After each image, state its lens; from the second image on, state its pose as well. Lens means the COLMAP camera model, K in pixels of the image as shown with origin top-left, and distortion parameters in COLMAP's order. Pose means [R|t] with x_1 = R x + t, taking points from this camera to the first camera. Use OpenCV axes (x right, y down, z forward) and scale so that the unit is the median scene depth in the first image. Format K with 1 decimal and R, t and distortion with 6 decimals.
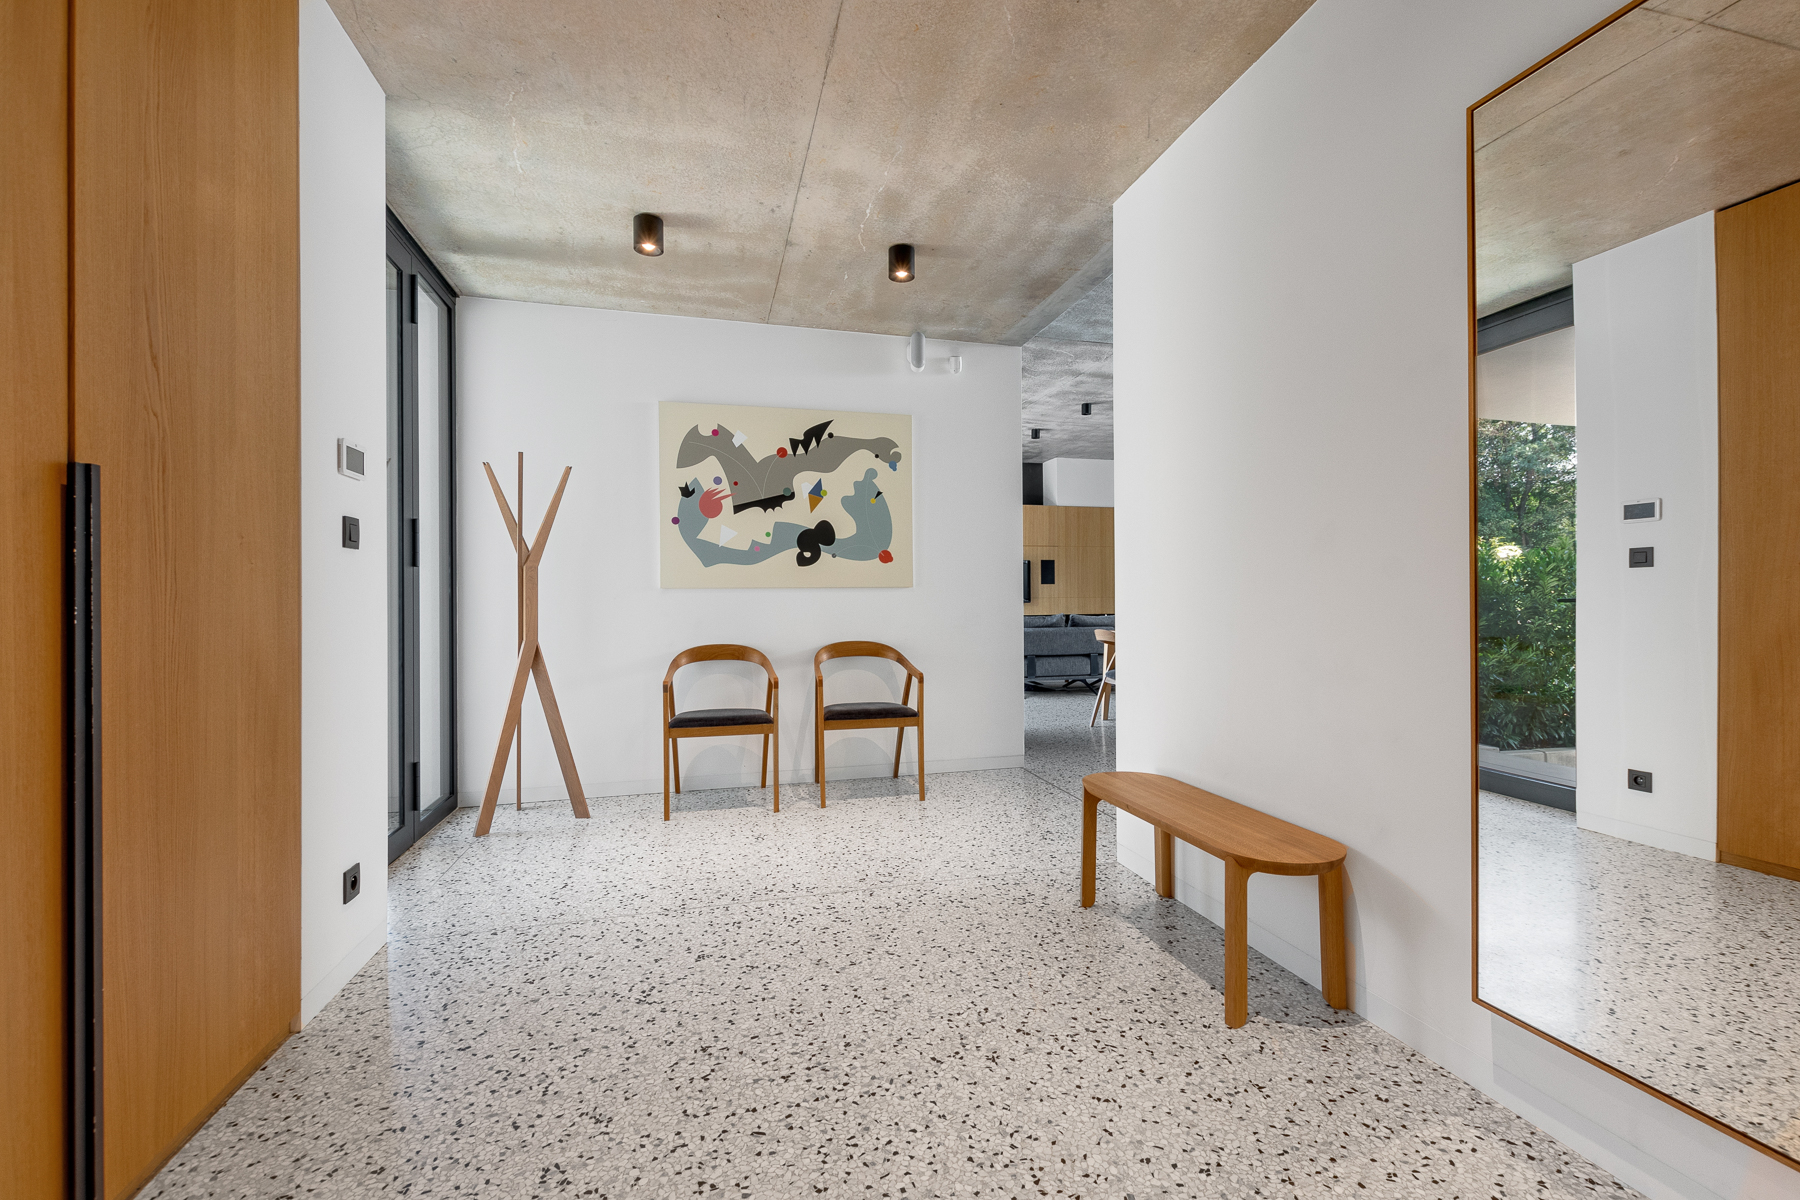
lens RADIAL K [[780.8, 0, 914.0], [0, 780.8, 595.6], [0, 0, 1]] dist [0.004807, -0.000032]
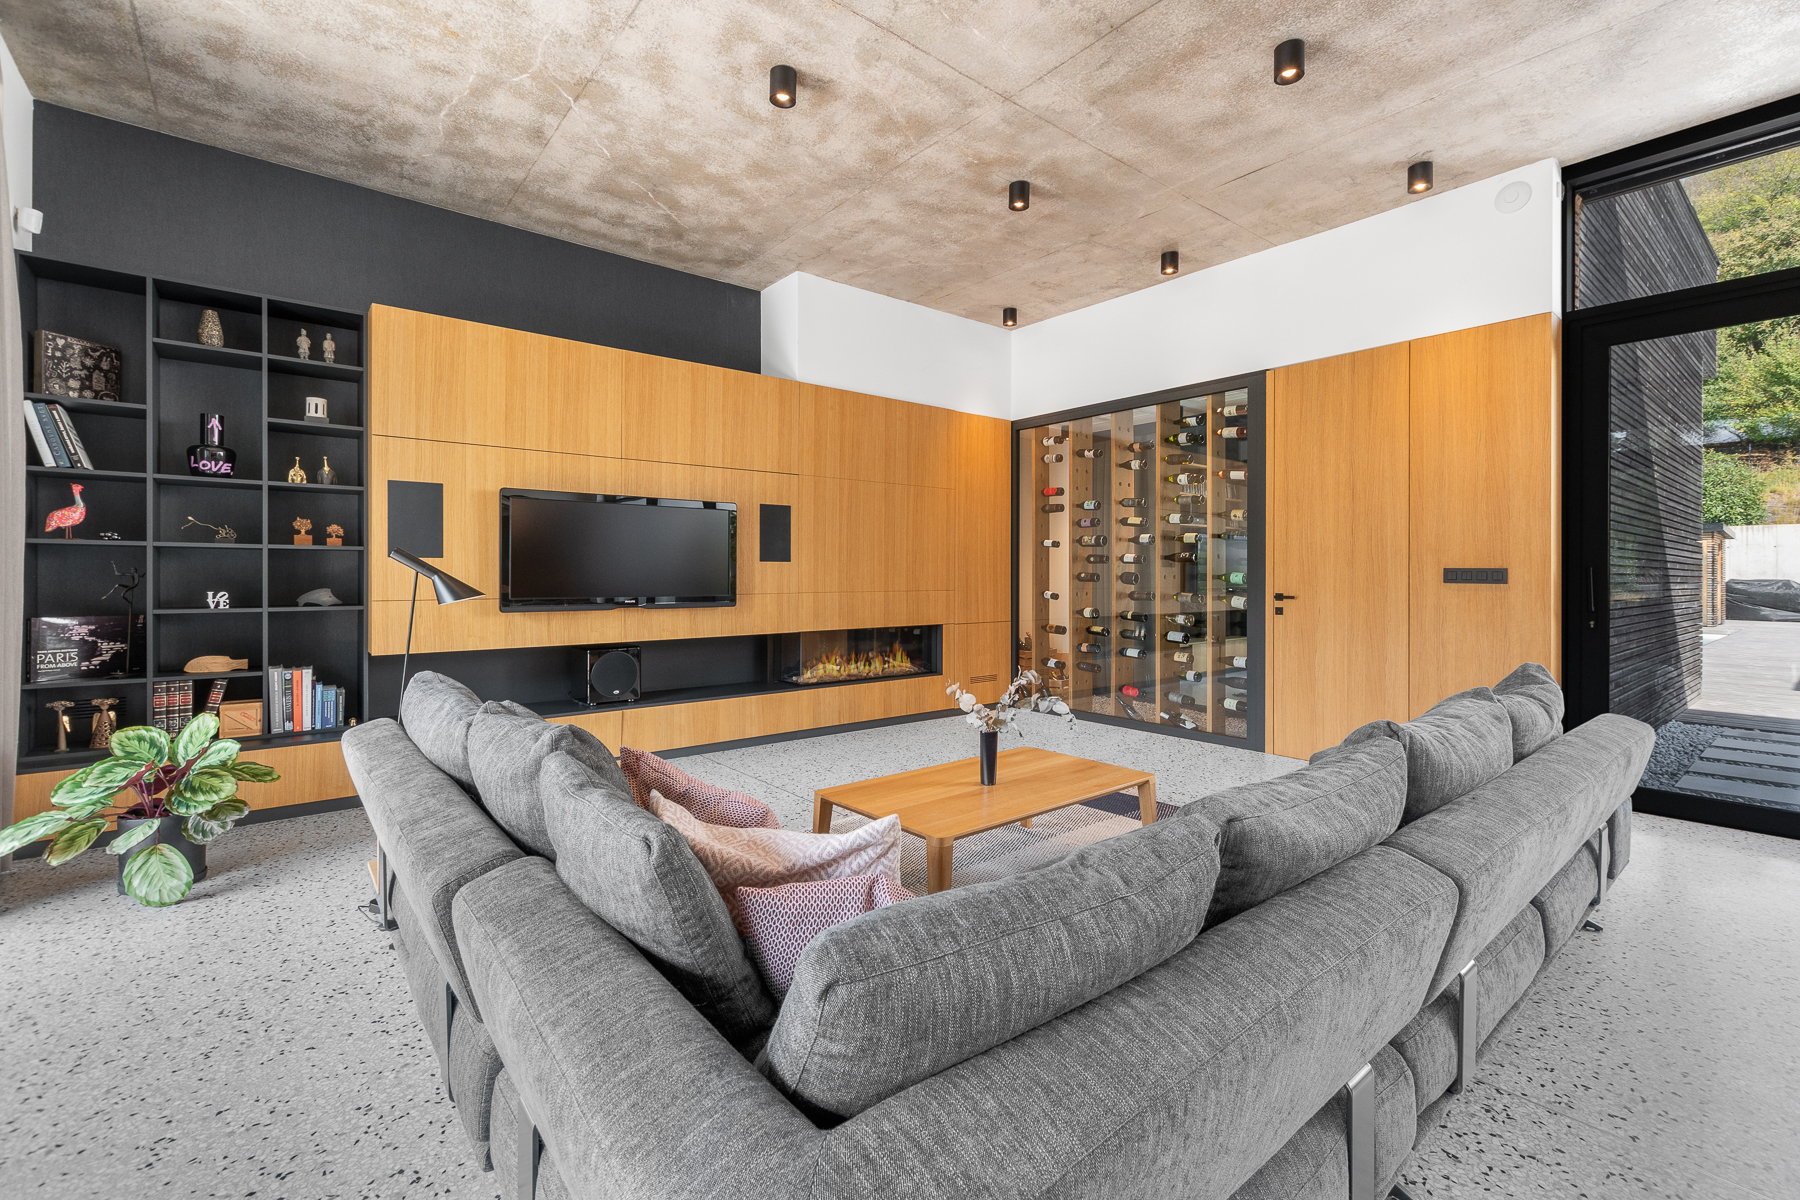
lens RADIAL K [[780.8, 0, 916.8], [0, 780.8, 574.1], [0, 0, 1]] dist [0.004807, -0.000032]
pose [[0.910297, 0.009972, 0.413835, 0.191066], [-0.012707, 0.999912, 0.003857, -0.029650], [-0.413760, -0.008770, 0.910344, 1.694212]]
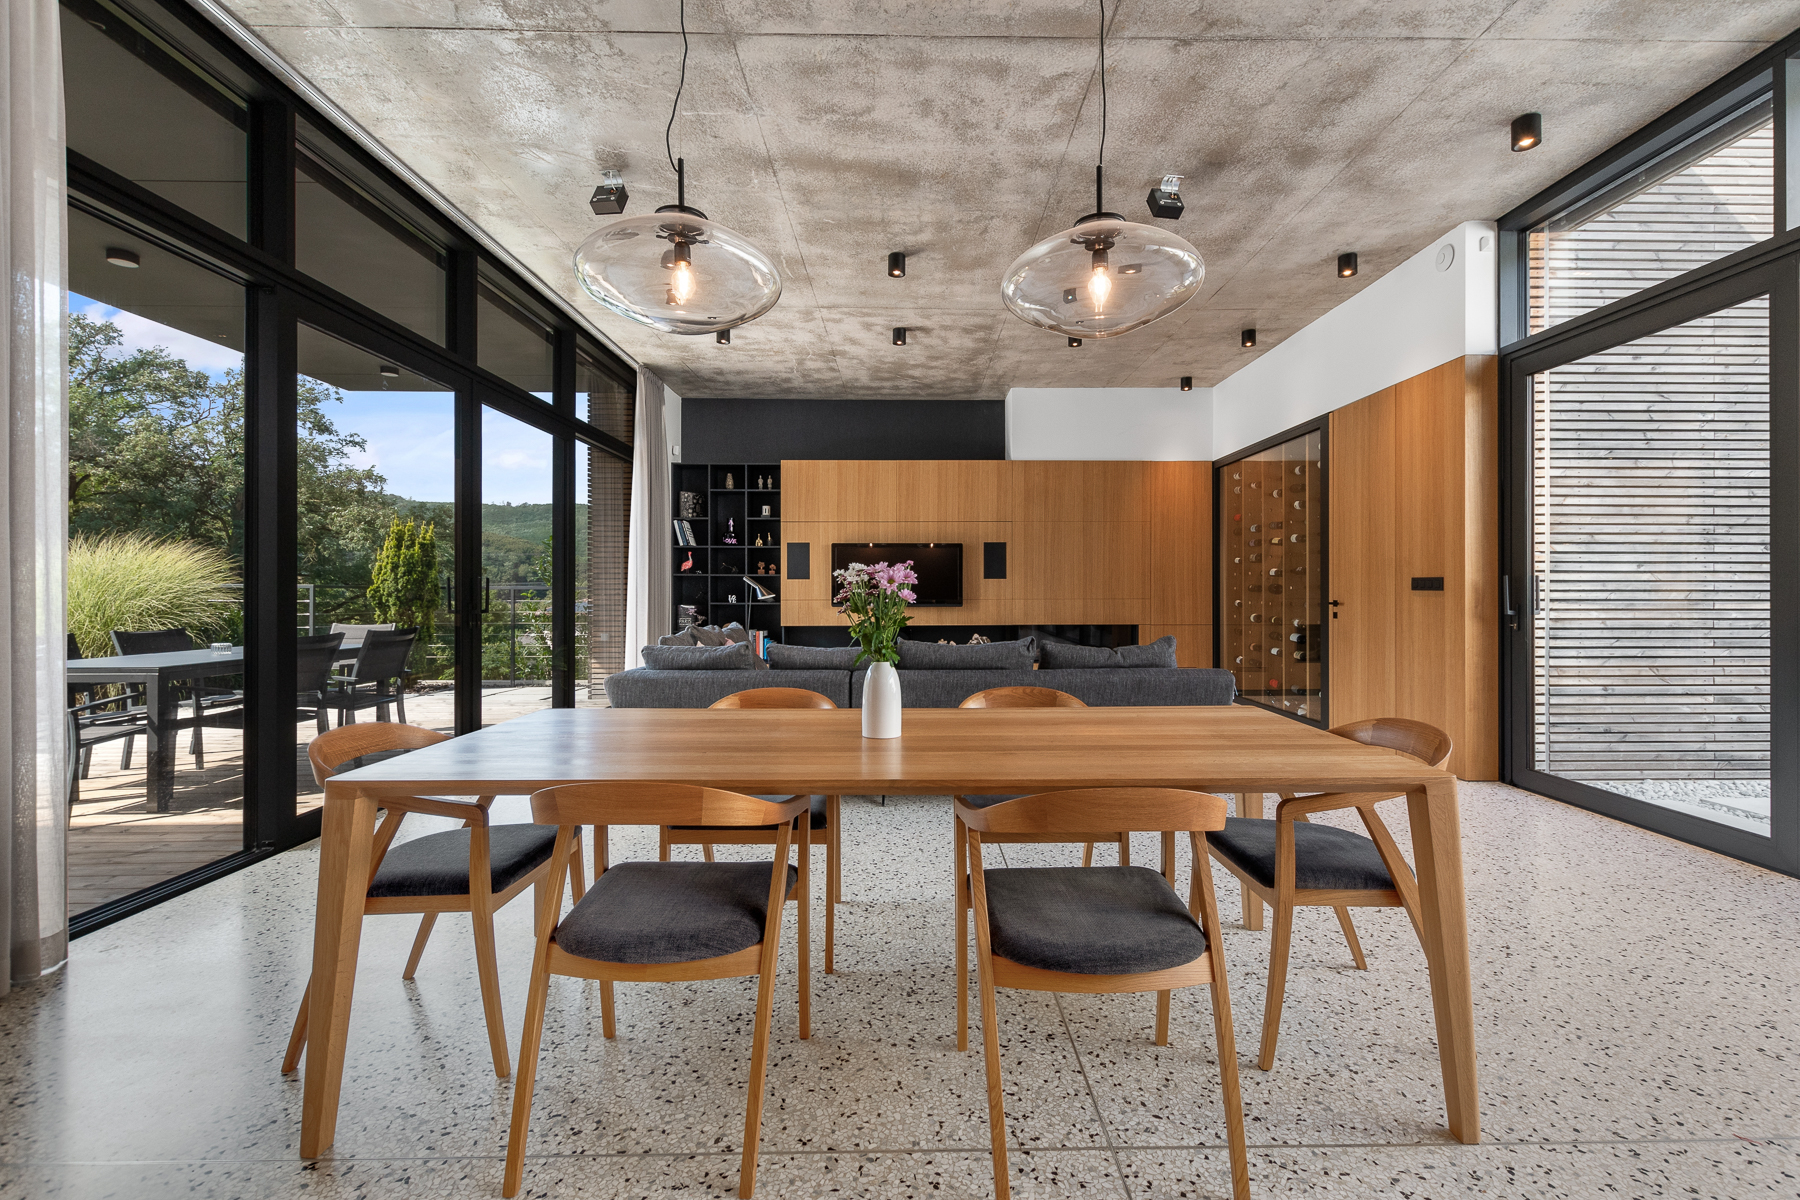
lens RADIAL K [[780.8, 0, 915.9], [0, 780.8, 592.9], [0, 0, 1]] dist [0.004807, -0.000032]
pose [[0.967868, 0.008085, -0.251331, 0.801870], [-0.005427, 0.999922, 0.011268, -0.028136], [0.251402, -0.009542, 0.967836, 0.994714]]
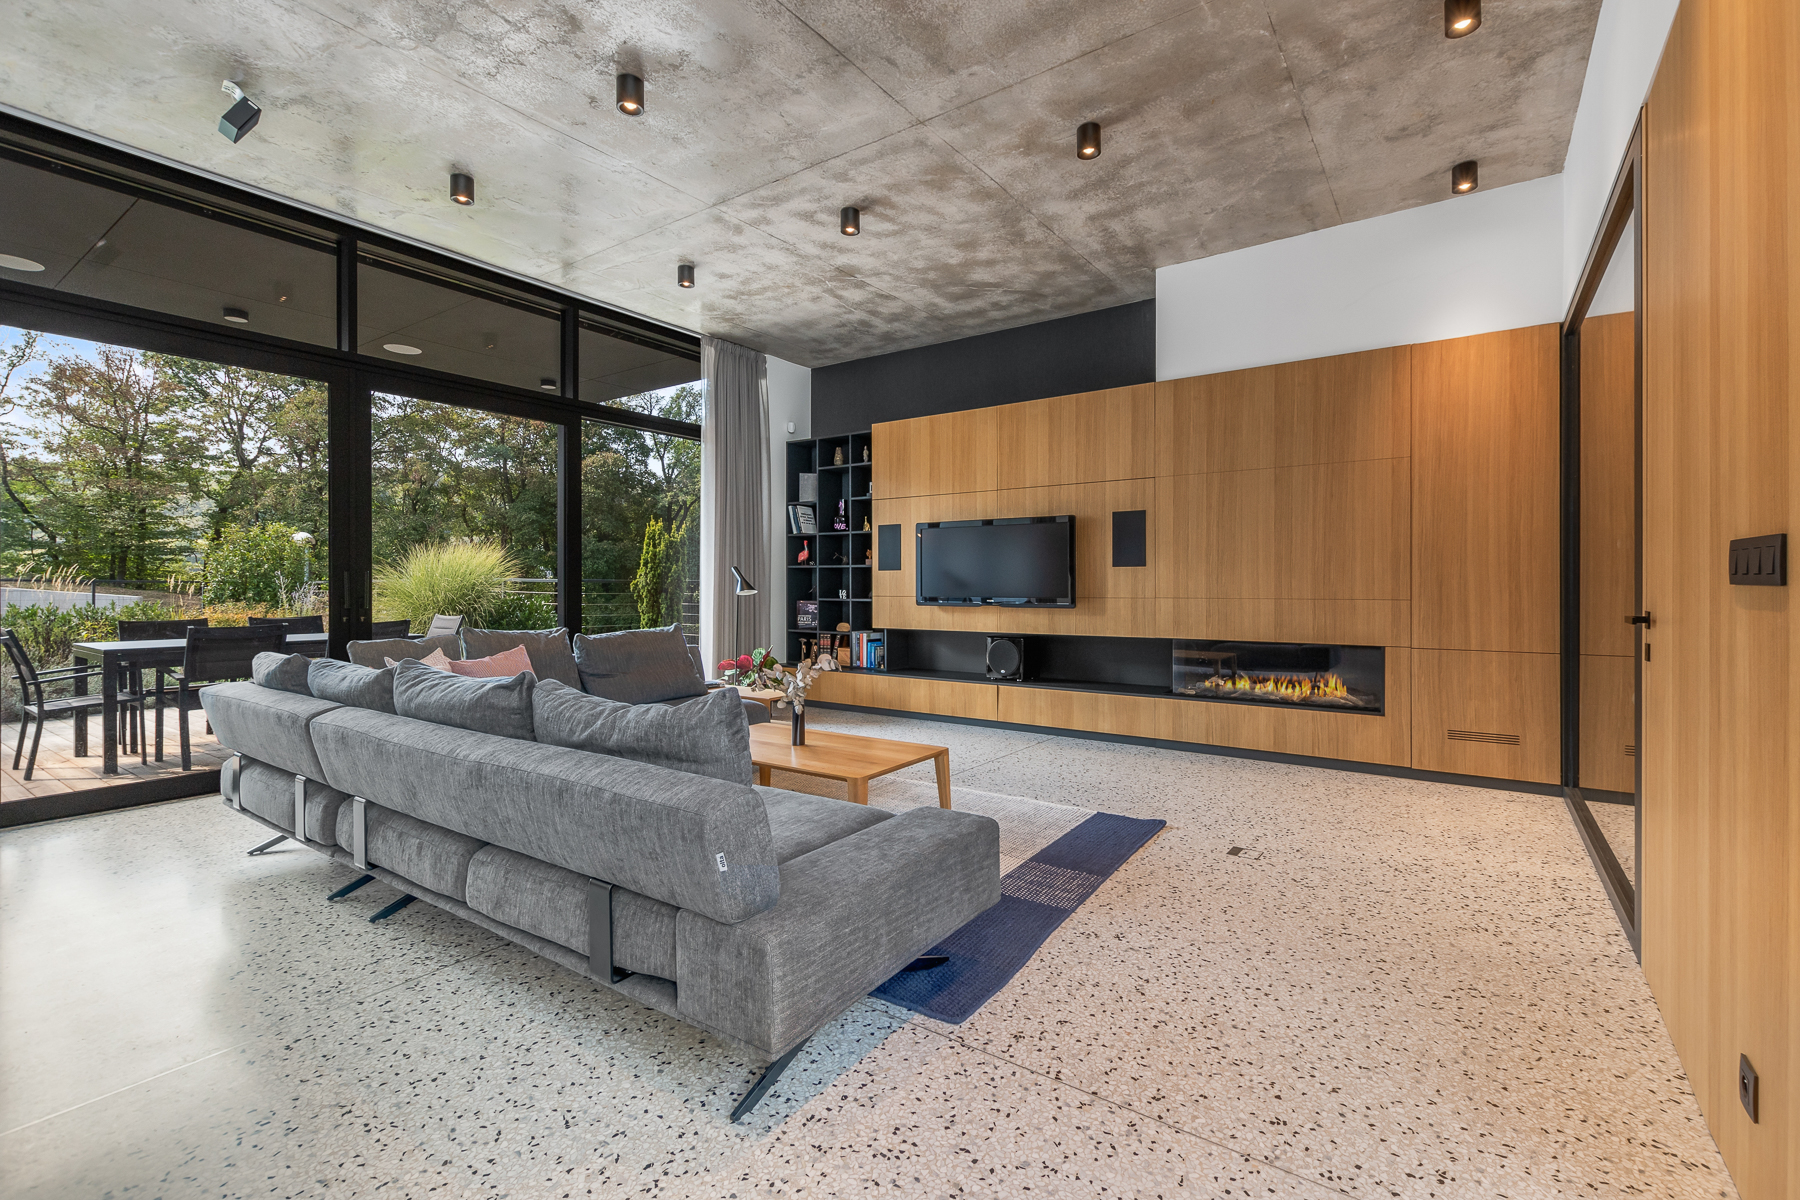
lens RADIAL K [[780.8, 0, 921.1], [0, 780.8, 585.4], [0, 0, 1]] dist [0.004807, -0.000032]
pose [[0.645411, 0.008210, -0.763791, 1.259537], [0.001984, 0.999921, 0.012424, -0.028048], [0.763833, -0.009534, 0.645344, 1.843785]]
